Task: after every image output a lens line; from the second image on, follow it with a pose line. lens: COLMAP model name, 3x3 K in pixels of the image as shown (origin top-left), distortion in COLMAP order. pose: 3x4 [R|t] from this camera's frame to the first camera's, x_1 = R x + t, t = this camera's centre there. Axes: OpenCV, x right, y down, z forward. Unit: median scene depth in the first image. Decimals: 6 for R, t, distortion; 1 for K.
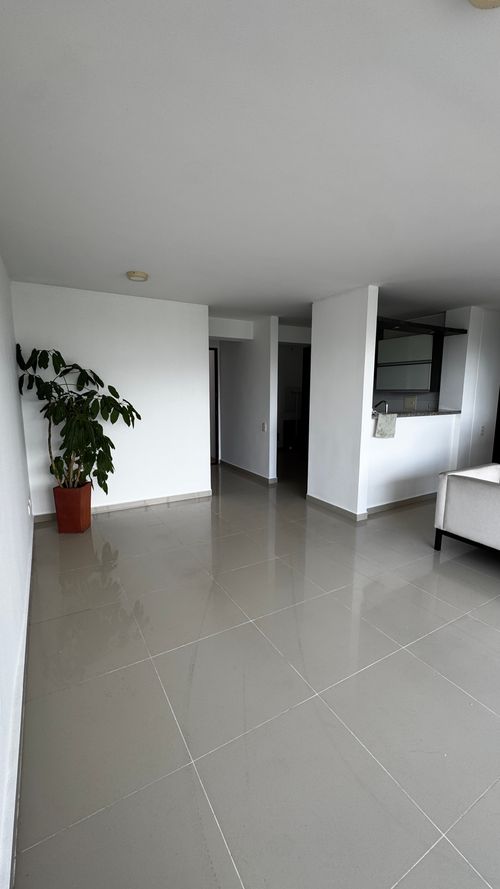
lens RADIAL K [[361.1, 0, 248.3], [0, 361.1, 448.9], [0, 0, 1]] dist [-0.000895, -0.000122]
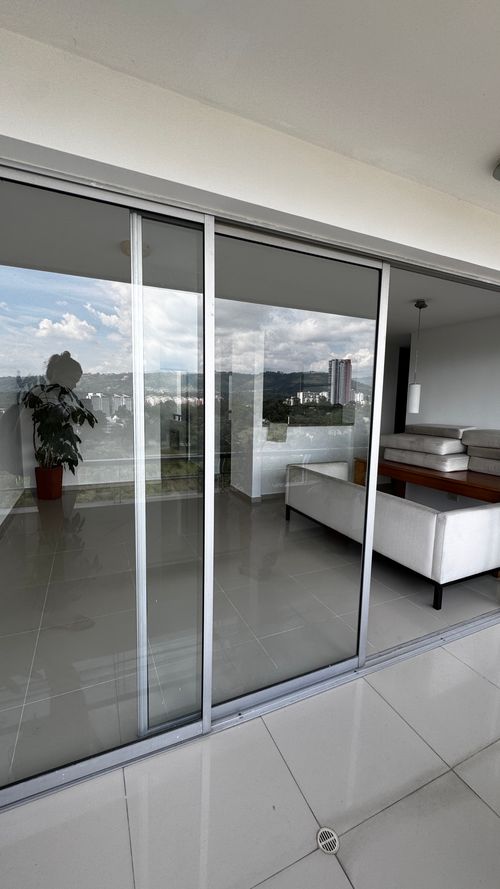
lens RADIAL K [[354.8, 0, 250.0], [0, 354.8, 444.5], [0, 0, 1]] dist [-0.000692, -0.000371]
pose [[0.995180, 0.028161, -0.093937, 0.416264], [-0.032618, 0.998397, -0.046251, 0.045904], [0.092484, 0.049092, 0.994503, -0.315160]]
